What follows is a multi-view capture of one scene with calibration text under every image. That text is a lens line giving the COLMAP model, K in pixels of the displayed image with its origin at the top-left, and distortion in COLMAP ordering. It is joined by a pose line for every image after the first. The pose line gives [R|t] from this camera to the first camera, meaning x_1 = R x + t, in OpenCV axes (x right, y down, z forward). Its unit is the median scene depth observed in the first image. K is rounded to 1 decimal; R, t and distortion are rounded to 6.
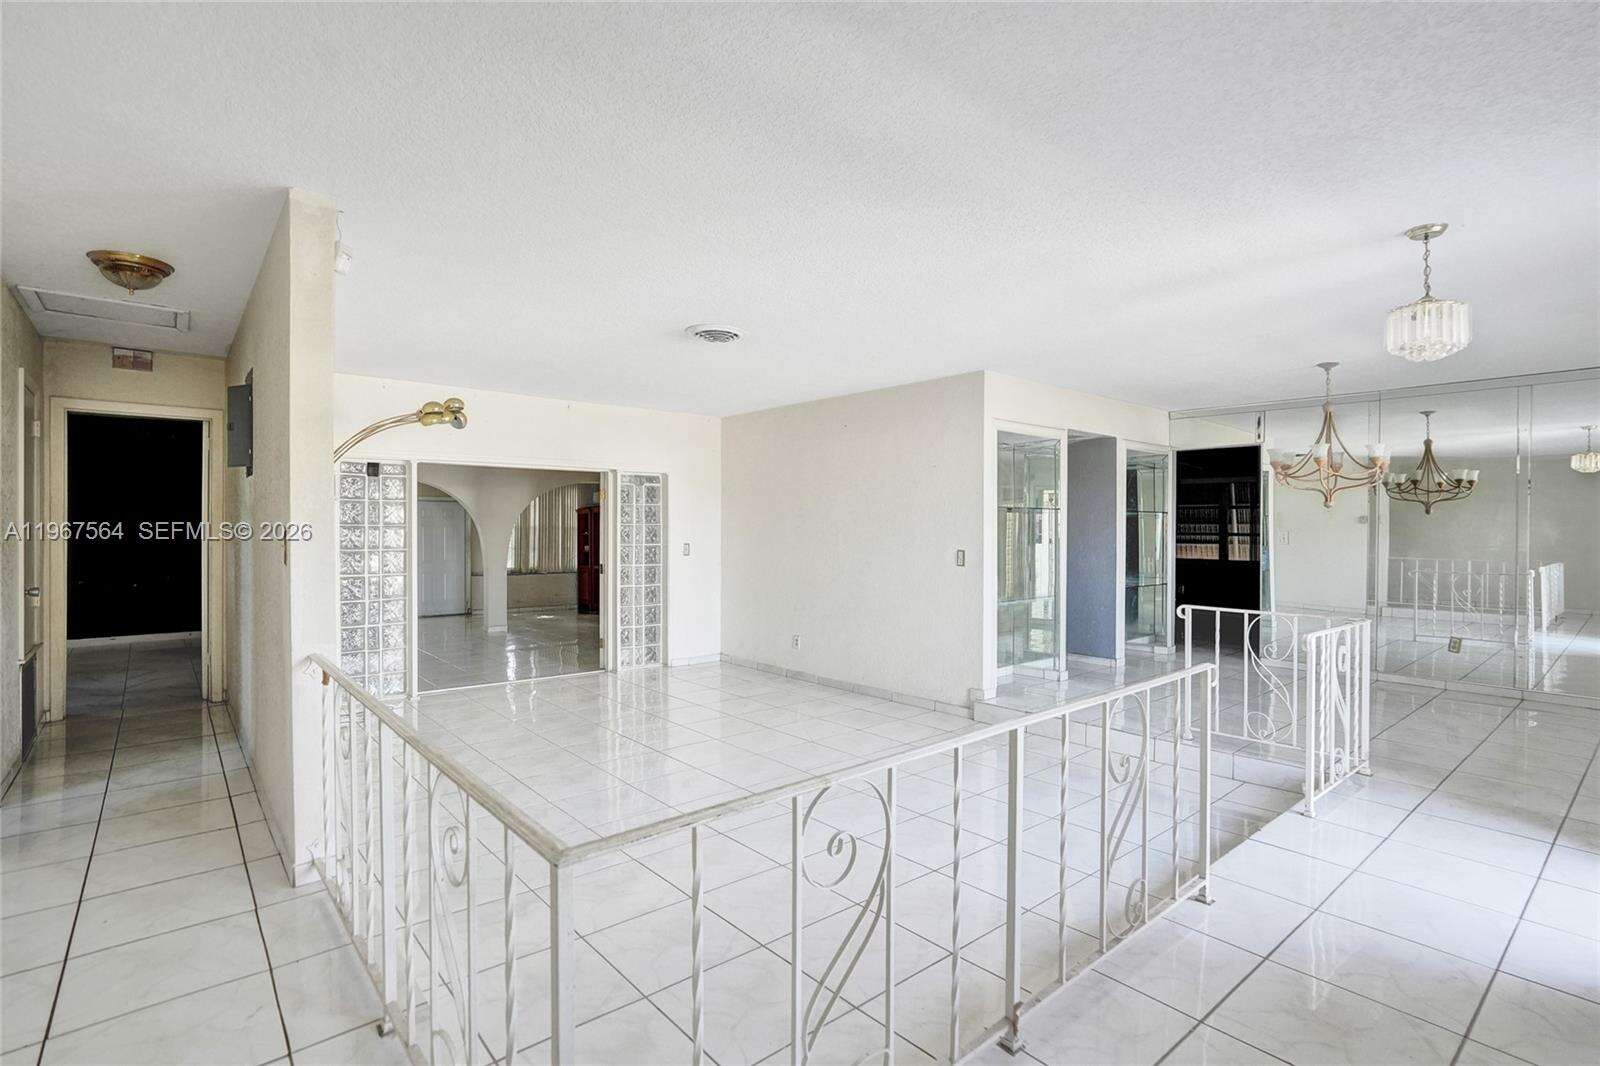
lens RADIAL K [[771.1, 0, 804.3], [0, 771.1, 532.4], [0, 0, 1]] dist [-0.059326, 0.029680]
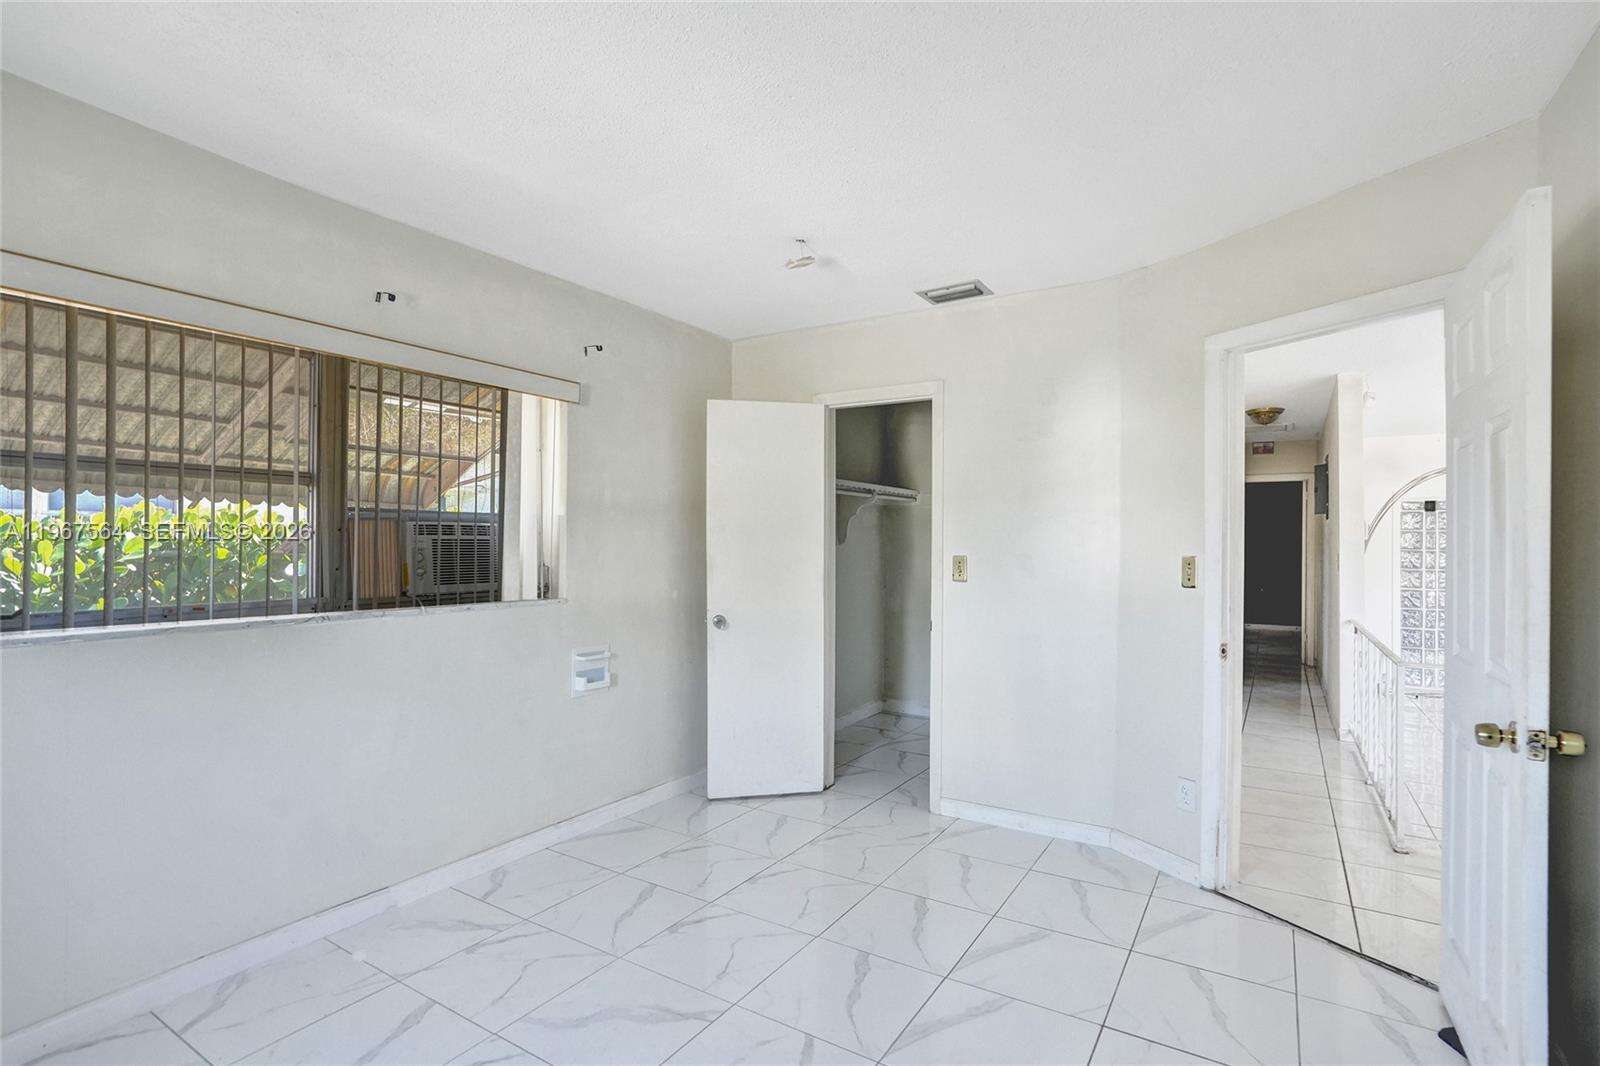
lens RADIAL K [[771.1, 0, 804.3], [0, 771.1, 532.4], [0, 0, 1]] dist [-0.059326, 0.029680]
pose [[0.298813, -0.015142, -0.954191, 0.366515], [-0.012895, 0.999719, -0.019903, -0.000880], [0.954224, 0.018251, 0.298534, -0.431415]]
